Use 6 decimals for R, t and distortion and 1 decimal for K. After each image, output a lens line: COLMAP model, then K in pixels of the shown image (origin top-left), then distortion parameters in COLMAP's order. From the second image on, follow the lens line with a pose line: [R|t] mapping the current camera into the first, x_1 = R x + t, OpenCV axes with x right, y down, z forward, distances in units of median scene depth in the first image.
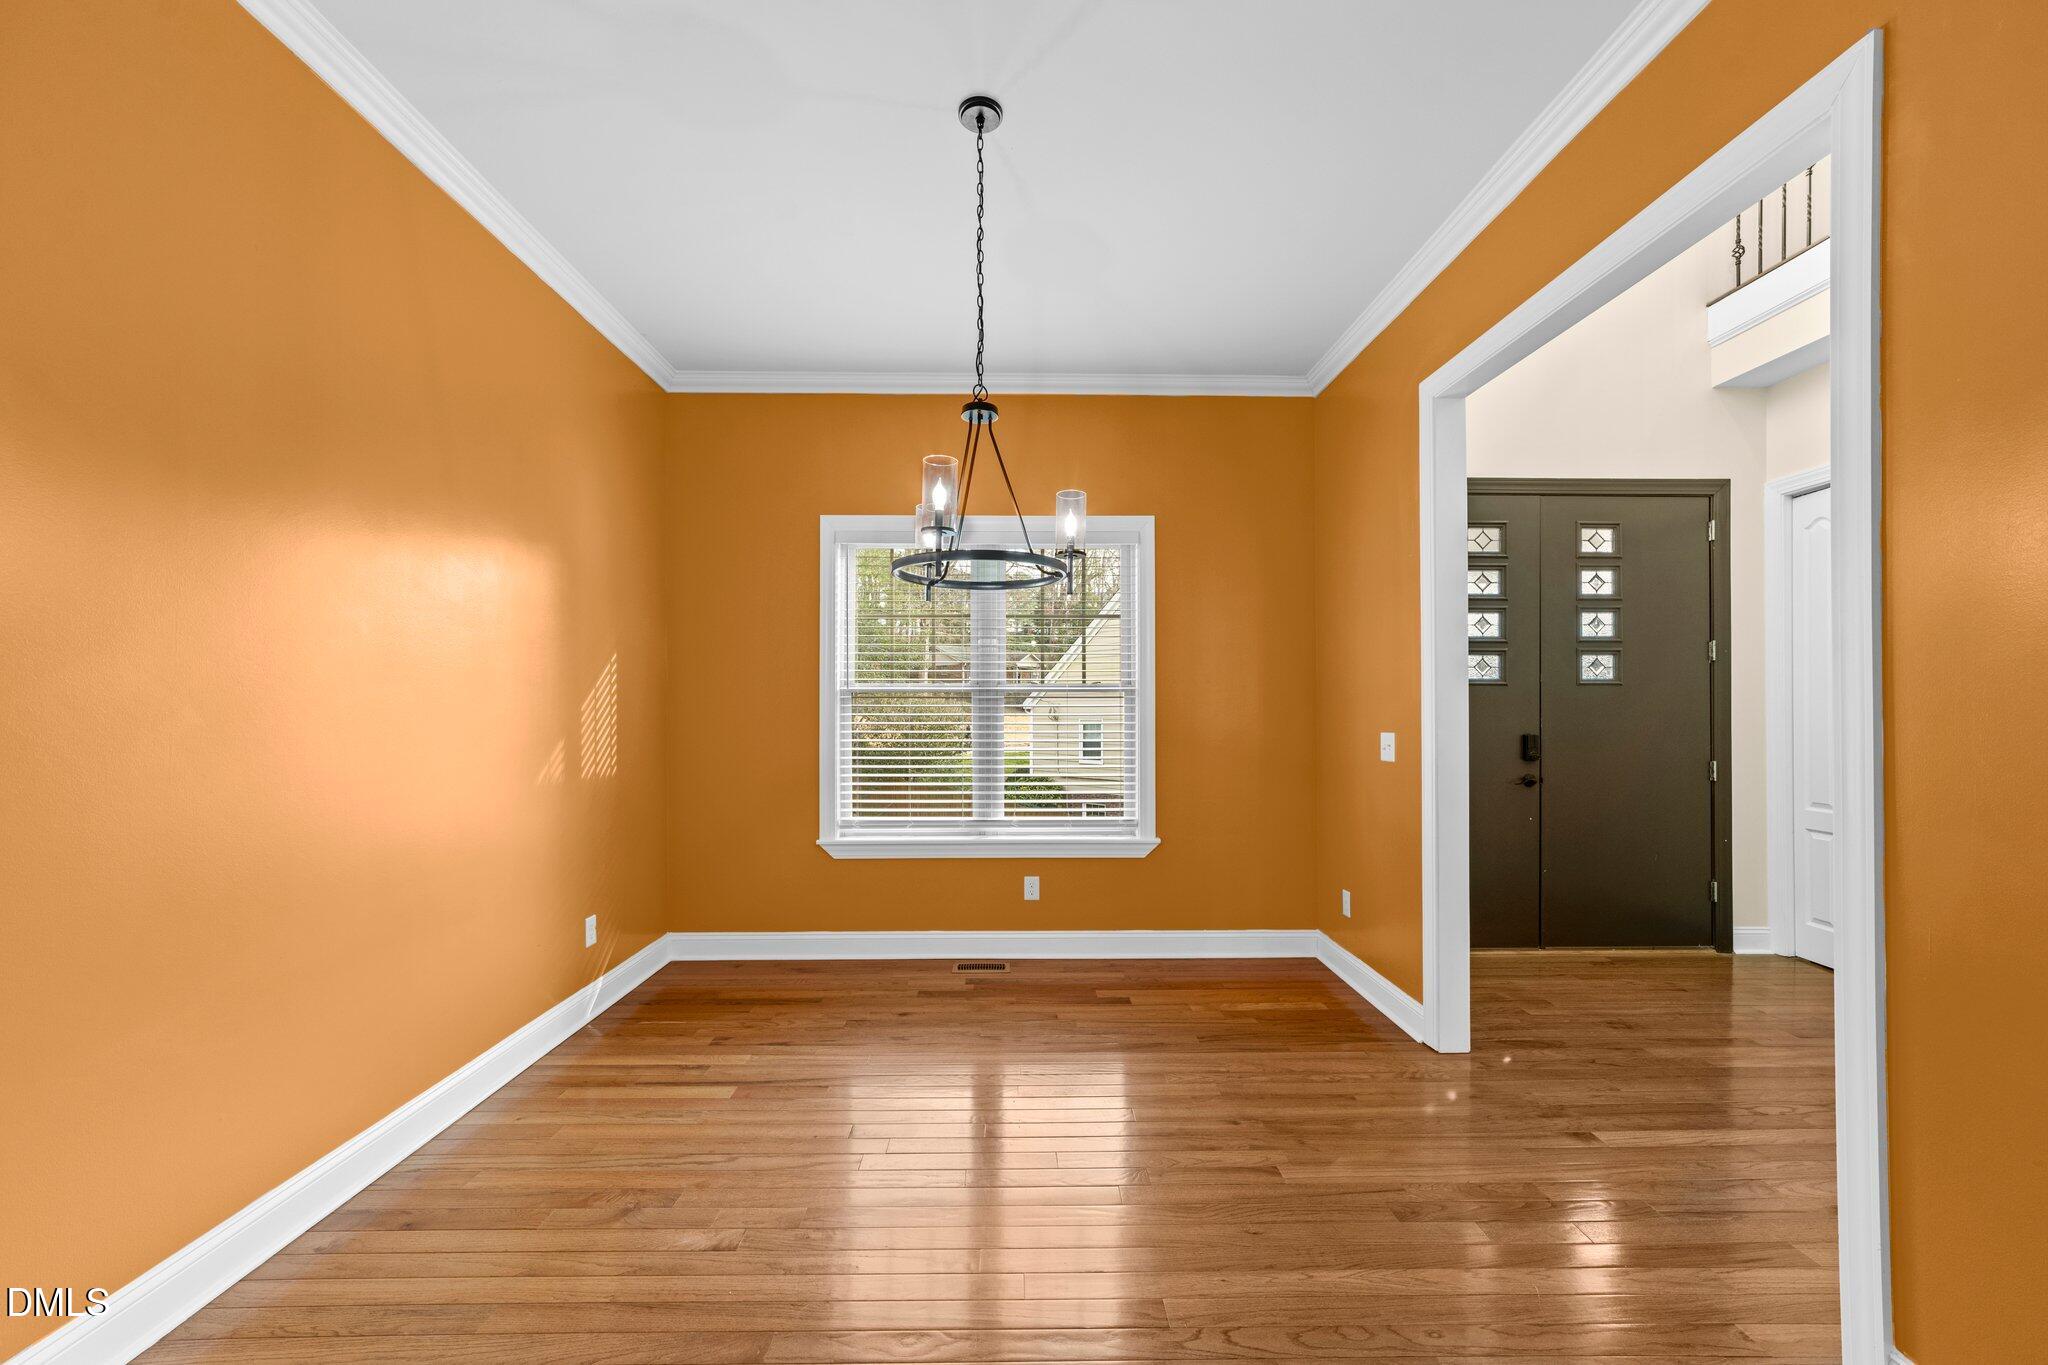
lens RADIAL K [[777.7, 0, 1003.3], [0, 777.7, 700.7], [0, 0, 1]] dist [-0.009889, 0.006019]
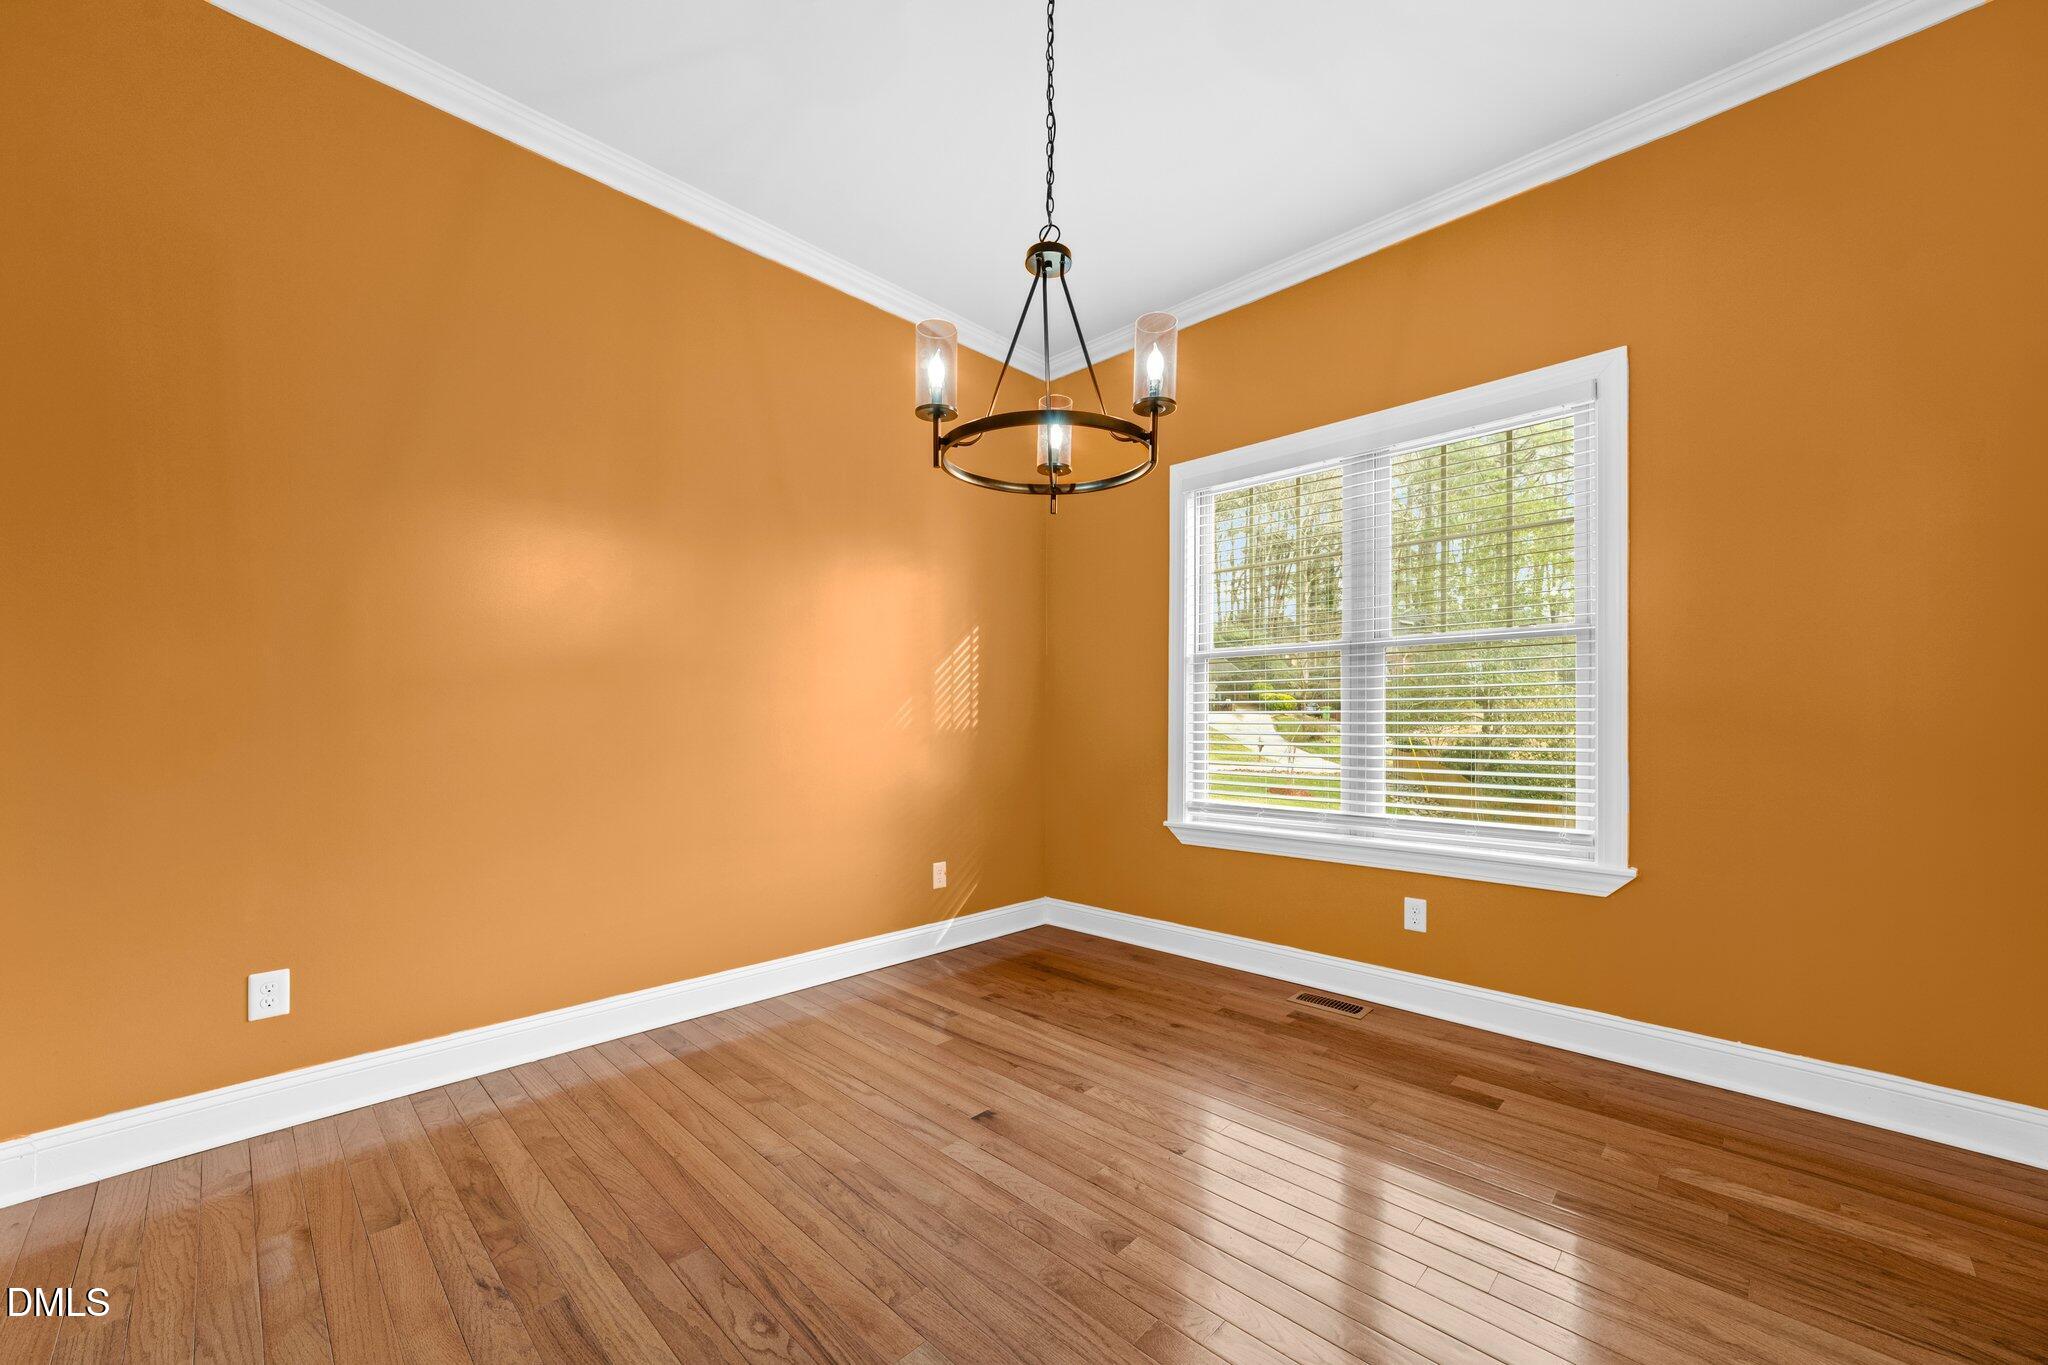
lens RADIAL K [[777.7, 0, 1003.3], [0, 777.7, 700.7], [0, 0, 1]] dist [-0.009889, 0.006019]
pose [[0.716721, -0.012659, -0.697245, 0.295840], [0.003562, 0.999889, -0.014493, 0.057537], [0.697351, 0.007903, 0.716687, 0.238724]]
